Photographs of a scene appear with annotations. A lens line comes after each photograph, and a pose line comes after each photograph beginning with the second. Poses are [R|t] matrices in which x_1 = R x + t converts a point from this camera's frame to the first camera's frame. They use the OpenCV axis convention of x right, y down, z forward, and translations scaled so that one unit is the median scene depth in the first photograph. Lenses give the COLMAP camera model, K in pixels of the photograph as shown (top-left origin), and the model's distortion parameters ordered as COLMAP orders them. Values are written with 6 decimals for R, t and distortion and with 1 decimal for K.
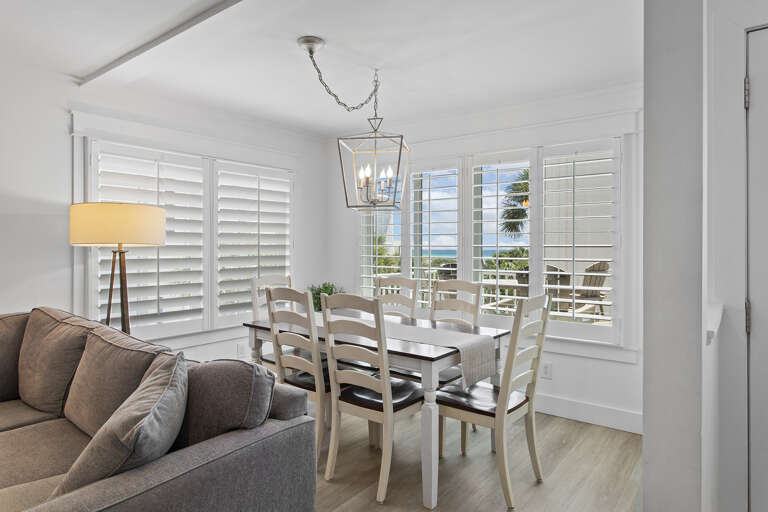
lens RADIAL K [[469.6, 0, 385.2], [0, 469.6, 252.6], [0, 0, 1]] dist [0.010627, 0.001393]
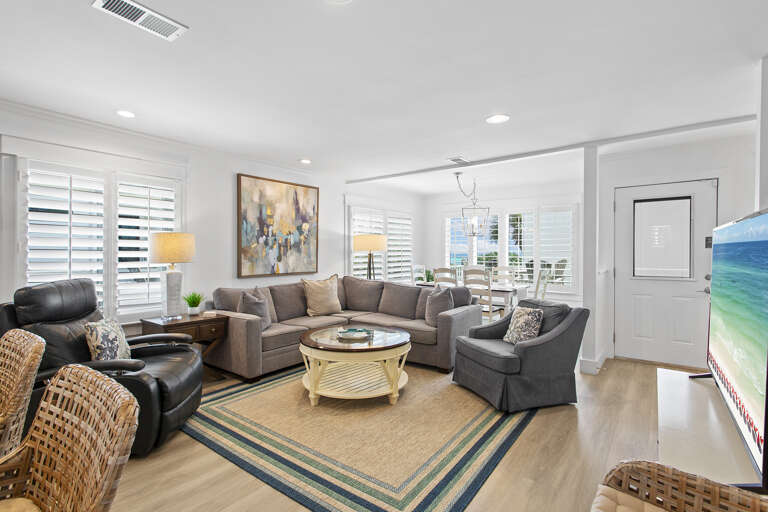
lens RADIAL K [[366.4, 0, 382.0], [0, 366.4, 254.6], [0, 0, 1]] dist [0.010699, 0.000260]
pose [[0.999955, 0.003892, 0.008645, -0.486195], [-0.003876, 0.999991, -0.001866, 0.008580], [-0.008652, 0.001832, 0.999961, -0.855263]]
